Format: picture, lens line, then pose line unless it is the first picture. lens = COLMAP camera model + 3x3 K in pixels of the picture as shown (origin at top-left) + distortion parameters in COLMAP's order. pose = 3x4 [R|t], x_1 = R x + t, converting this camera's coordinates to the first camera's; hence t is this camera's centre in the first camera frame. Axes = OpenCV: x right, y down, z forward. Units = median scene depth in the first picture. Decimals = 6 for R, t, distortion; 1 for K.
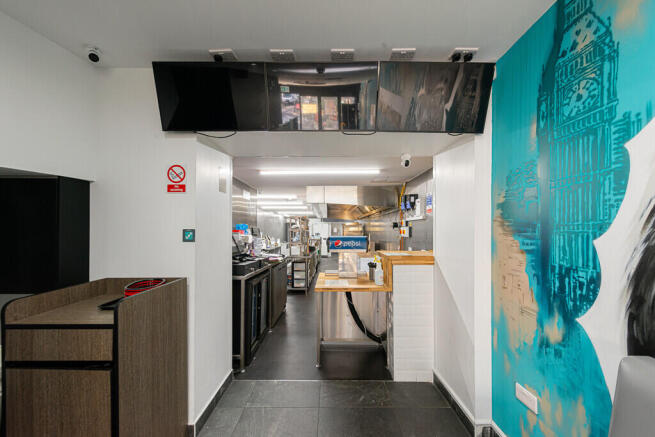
lens RADIAL K [[254.9, 0, 330.2], [0, 254.9, 229.7], [0, 0, 1]] dist [-0.002968, -0.000463]
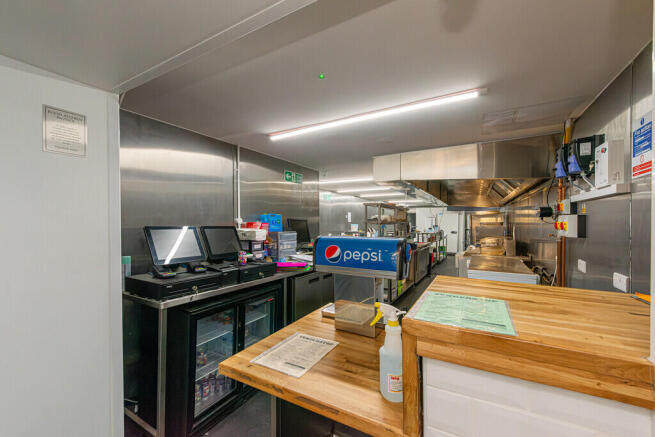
lens RADIAL K [[254.9, 0, 326.9], [0, 254.9, 220.8], [0, 0, 1]] dist [-0.002968, -0.000463]
pose [[0.859888, -0.002711, -0.510475, 0.152112], [0.002309, 0.999996, -0.001420, -0.001087], [0.510477, 0.000042, 0.859891, 0.377803]]
